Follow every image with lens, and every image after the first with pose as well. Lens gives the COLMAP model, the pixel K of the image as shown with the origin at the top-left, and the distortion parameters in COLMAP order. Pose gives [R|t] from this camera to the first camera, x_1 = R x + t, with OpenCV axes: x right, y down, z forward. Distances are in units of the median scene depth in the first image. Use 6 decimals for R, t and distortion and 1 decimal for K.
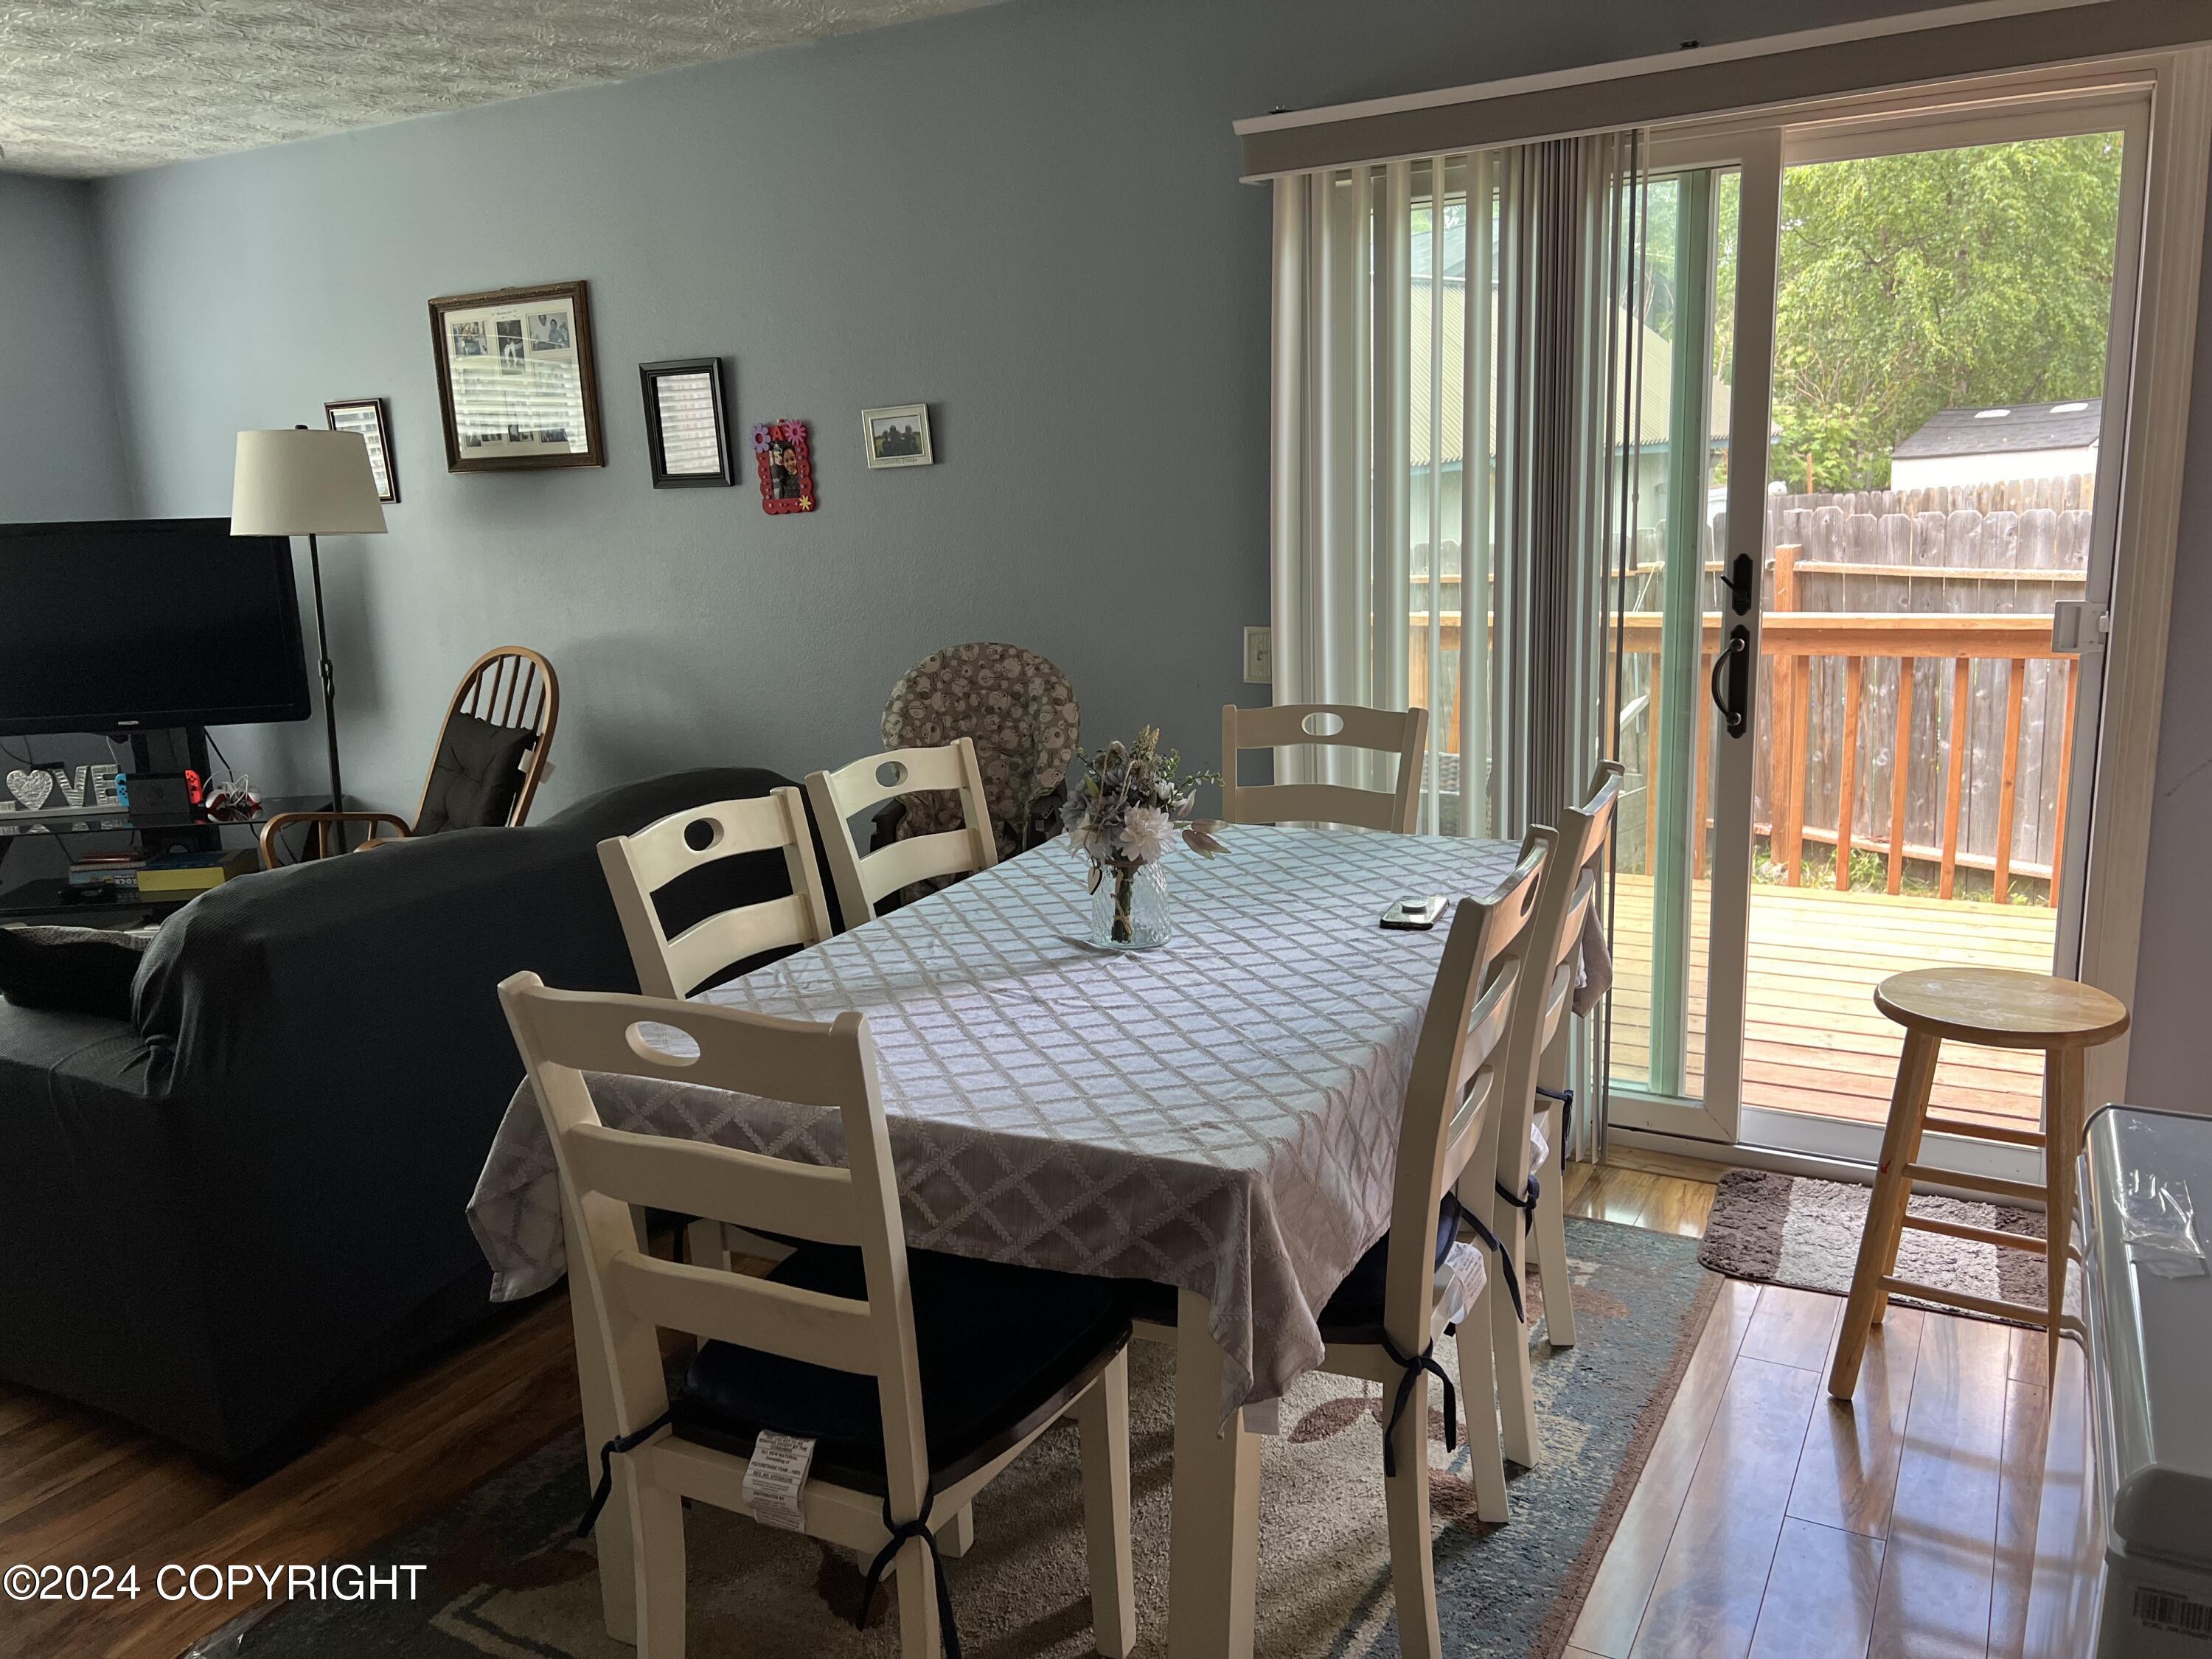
lens RADIAL K [[1662.5, 0, 1102.5], [0, 1662.5, 826.2], [0, 0, 1]] dist [0.049668, -0.059012]
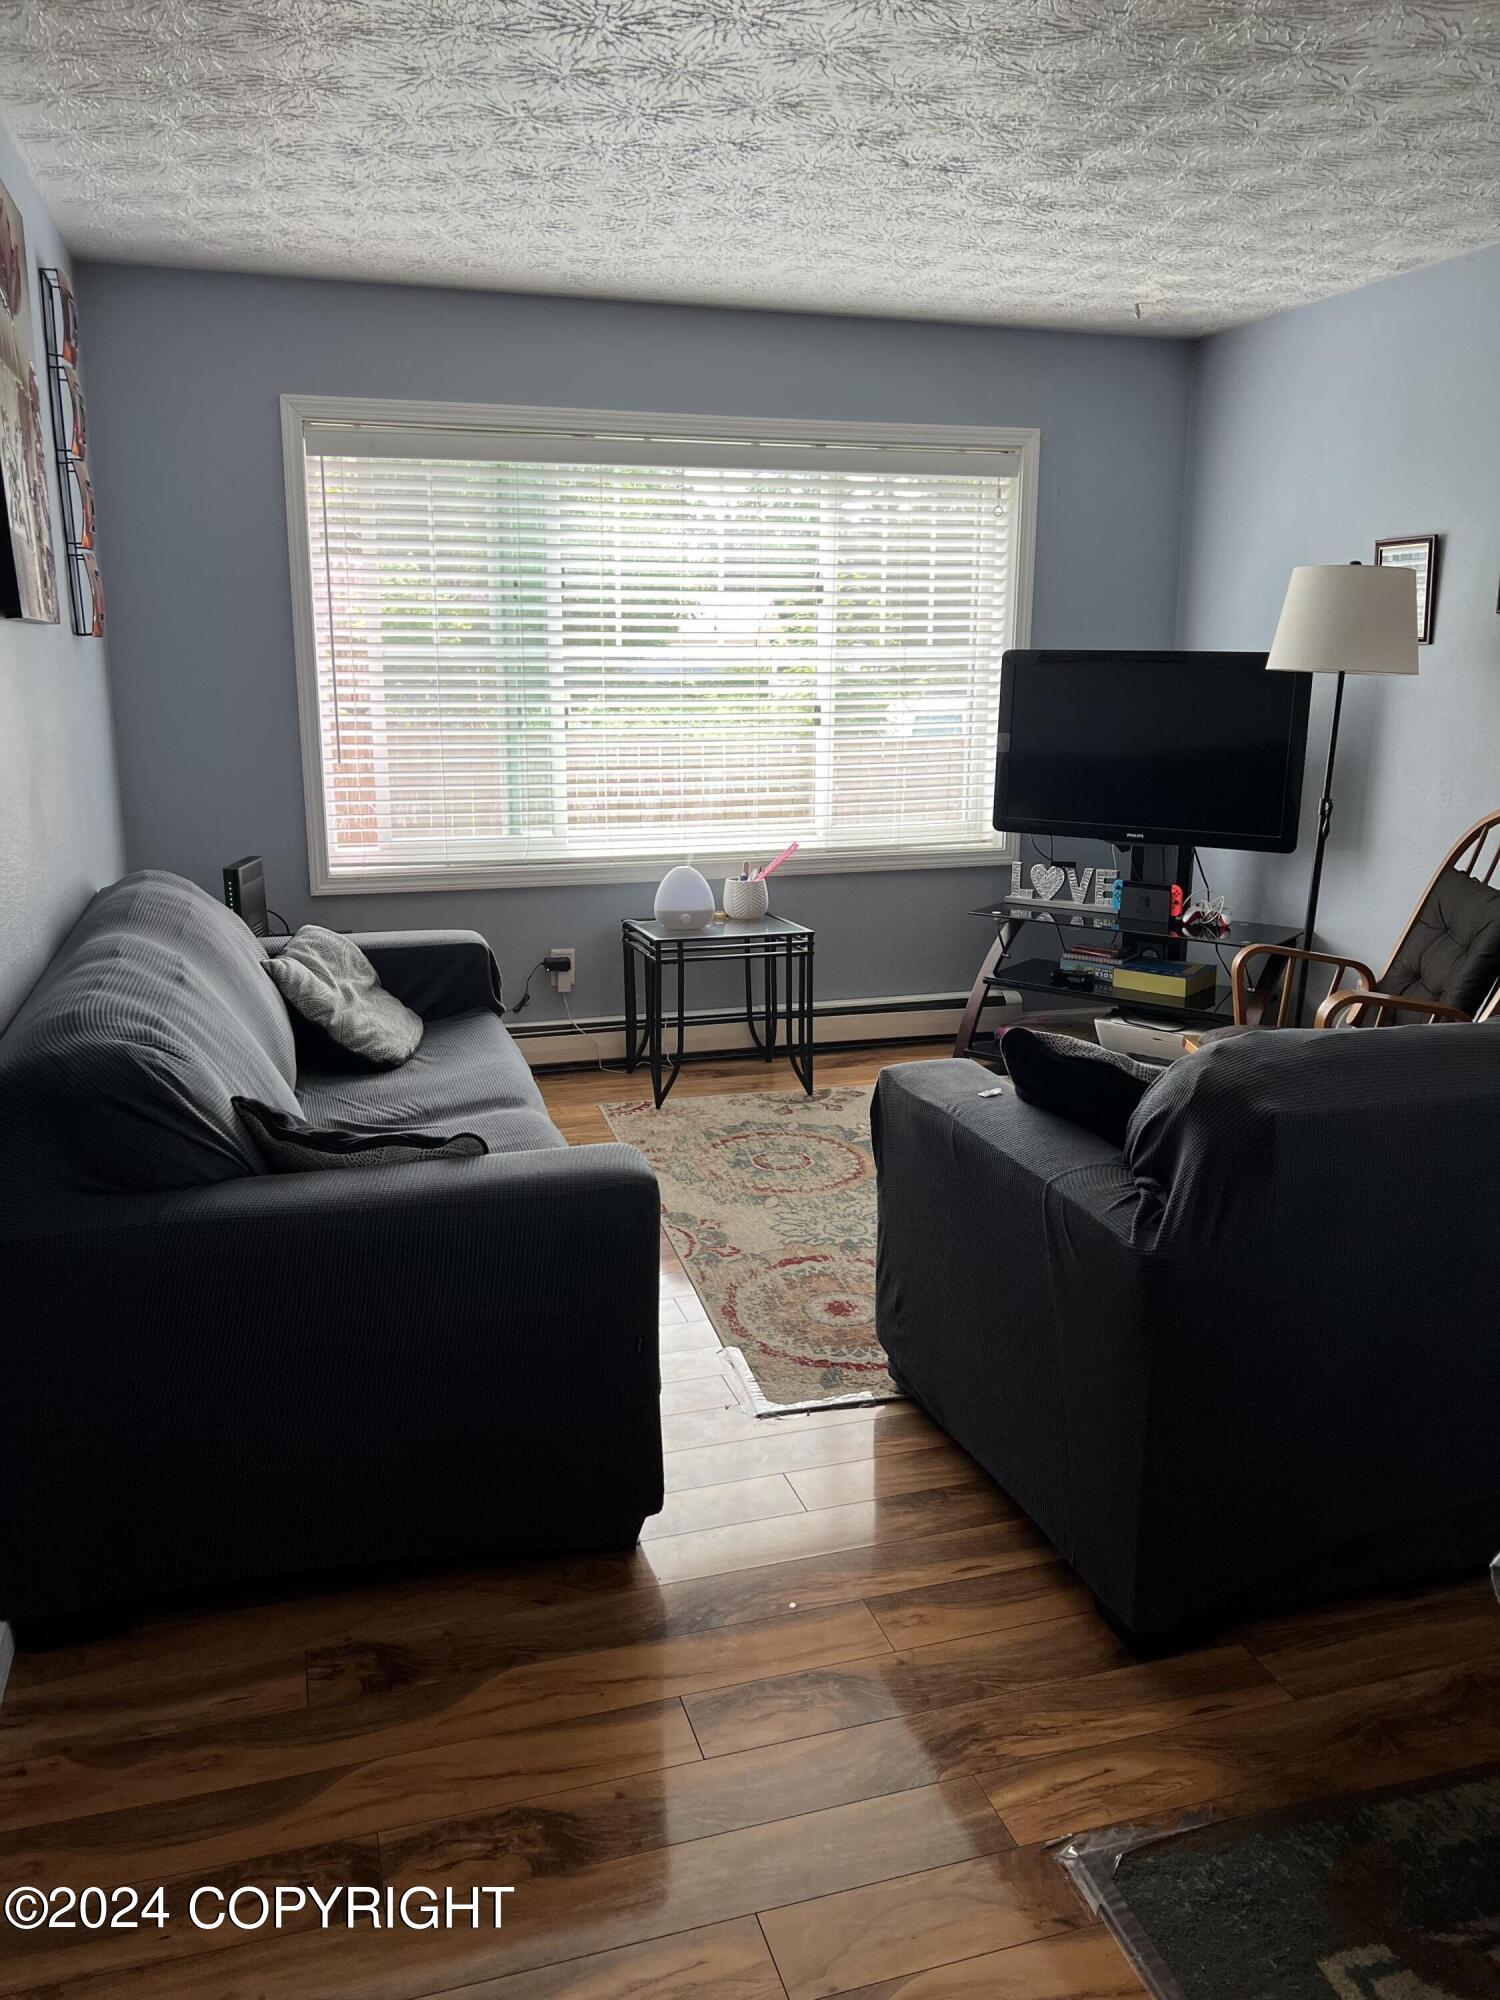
lens RADIAL K [[1503.1, 0, 732.4], [0, 1503.1, 982.2], [0, 0, 1]] dist [0.049668, -0.059012]
pose [[0.717183, 0.188634, -0.670870, -0.092721], [-0.171744, 0.980819, 0.092184, -0.014190], [0.675391, 0.049105, 0.735823, 0.102633]]
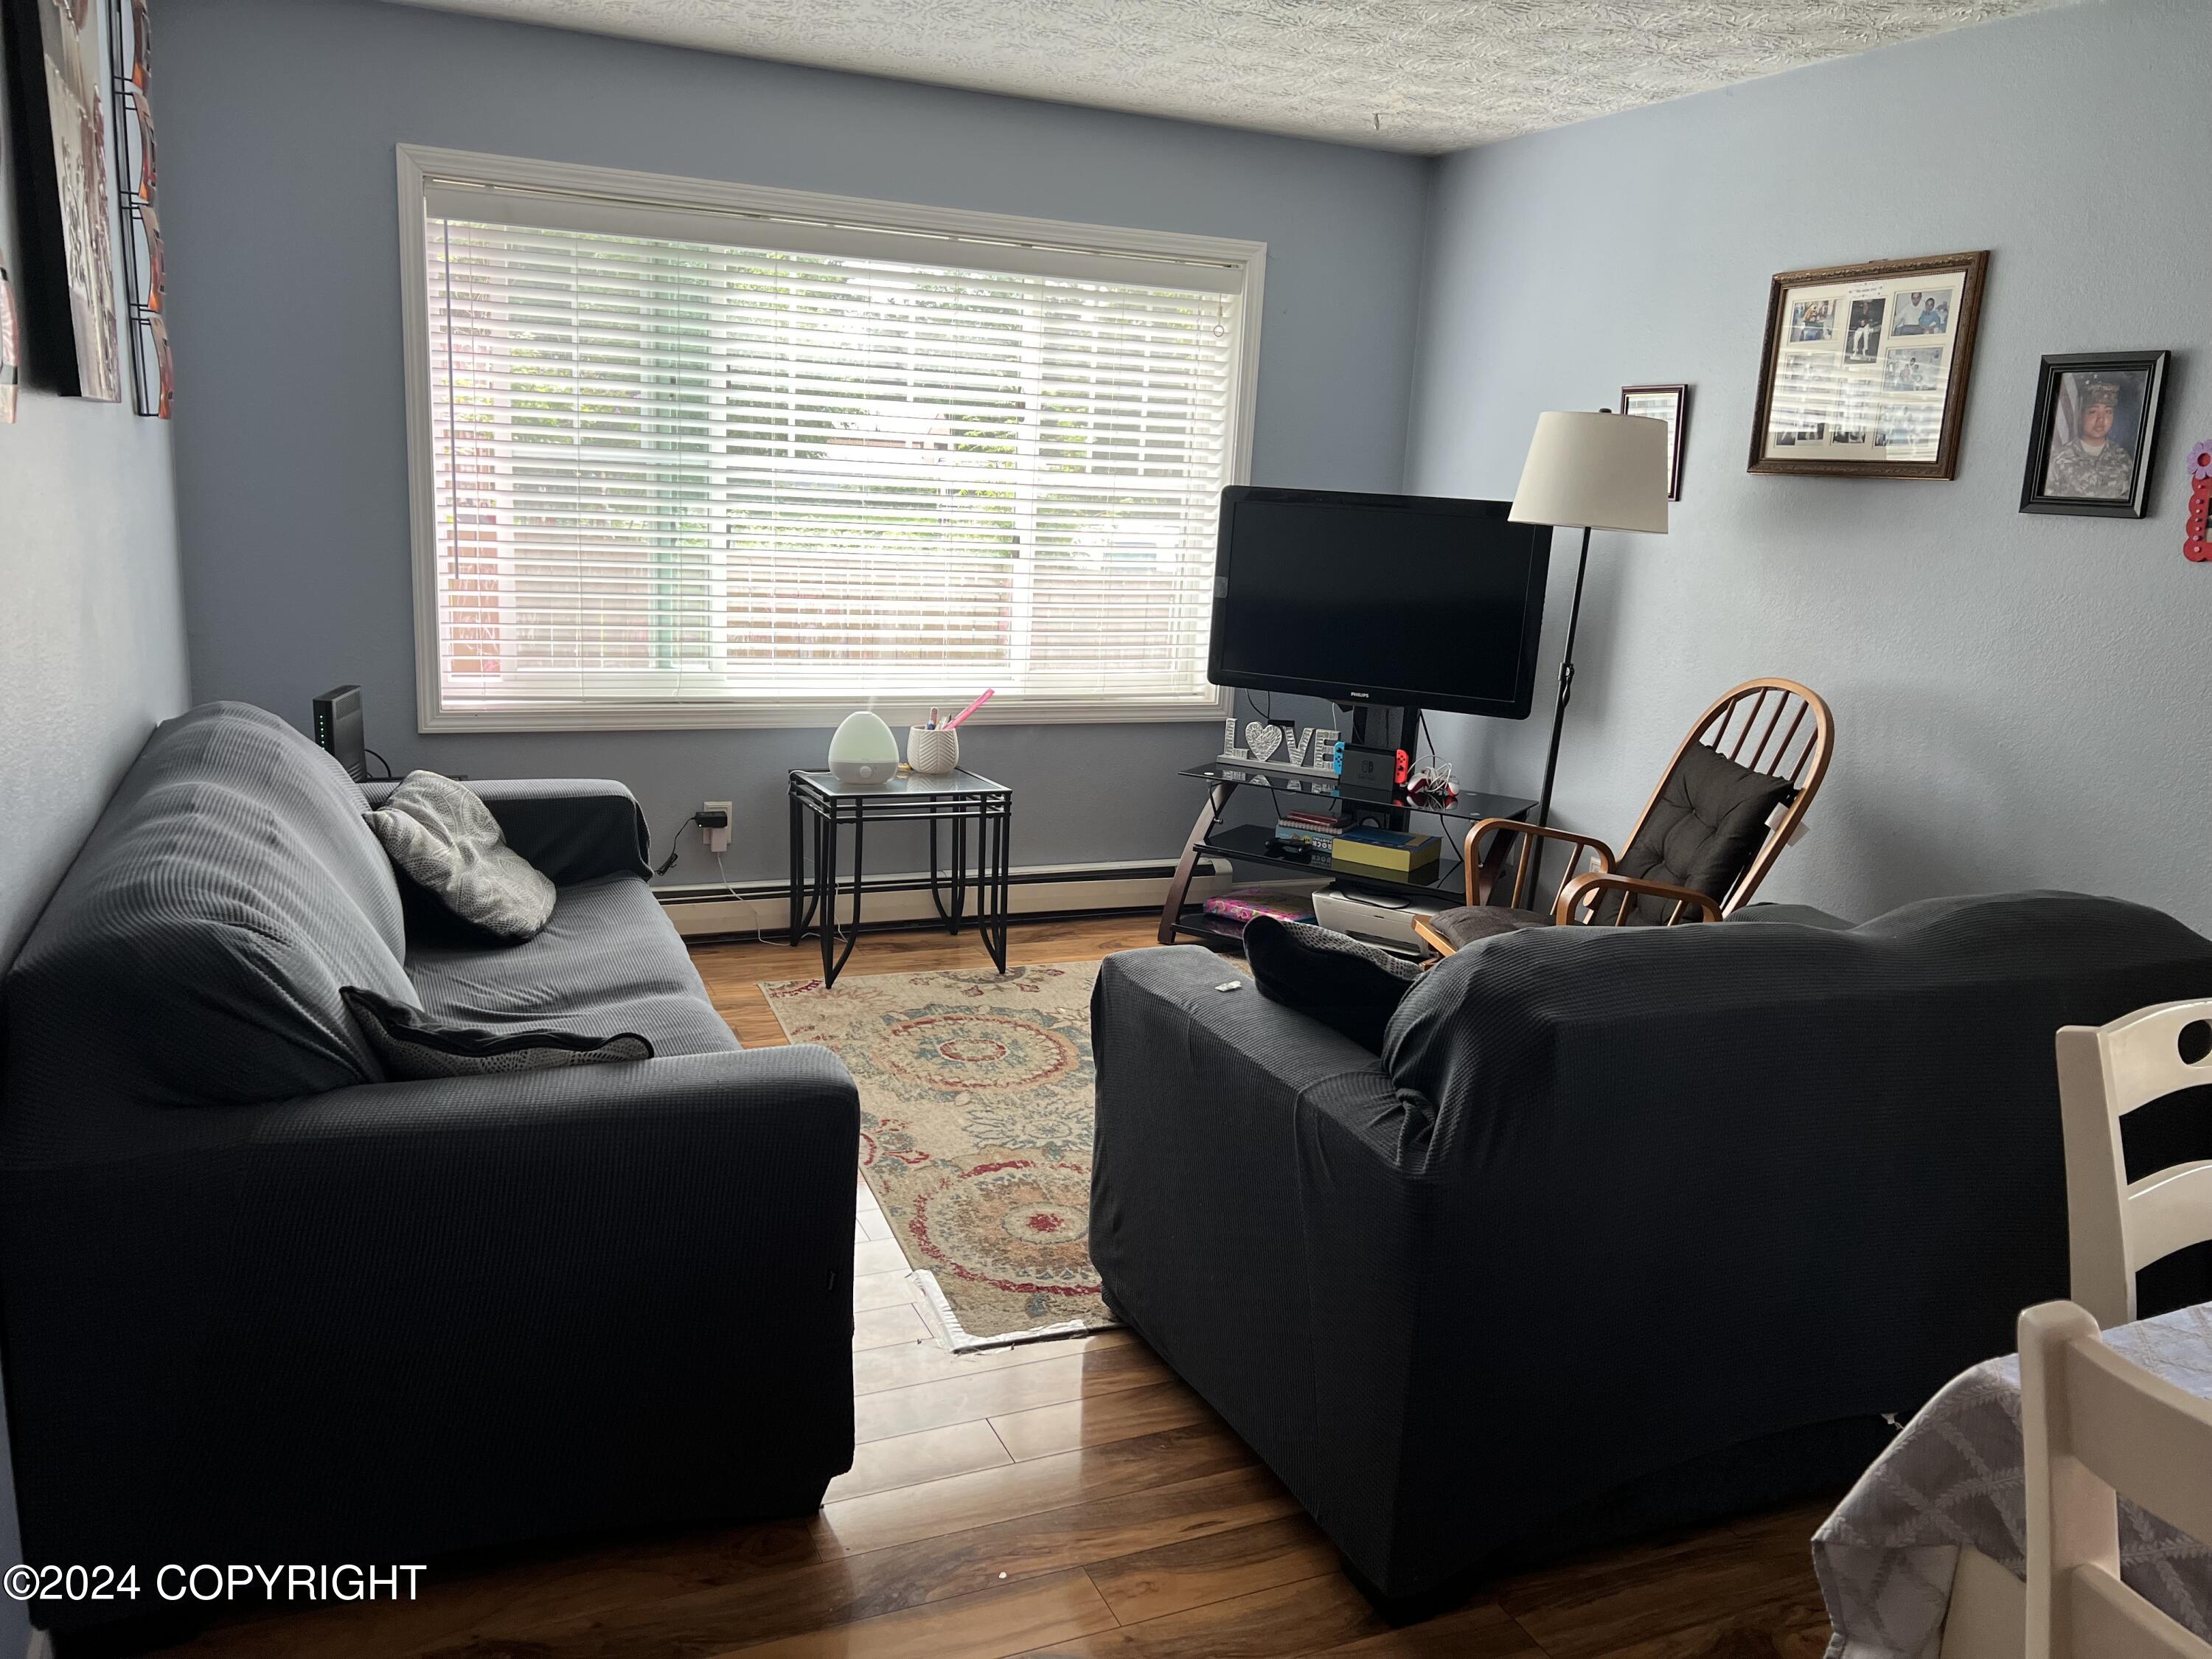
lens RADIAL K [[1662.5, 0, 1093.8], [0, 1662.5, 833.3], [0, 0, 1]] dist [0.049668, -0.059012]
pose [[0.790888, 0.205273, -0.576506, -0.119581], [-0.203238, 0.976698, 0.068952, -0.017803], [0.577226, 0.062634, 0.814179, 0.102011]]
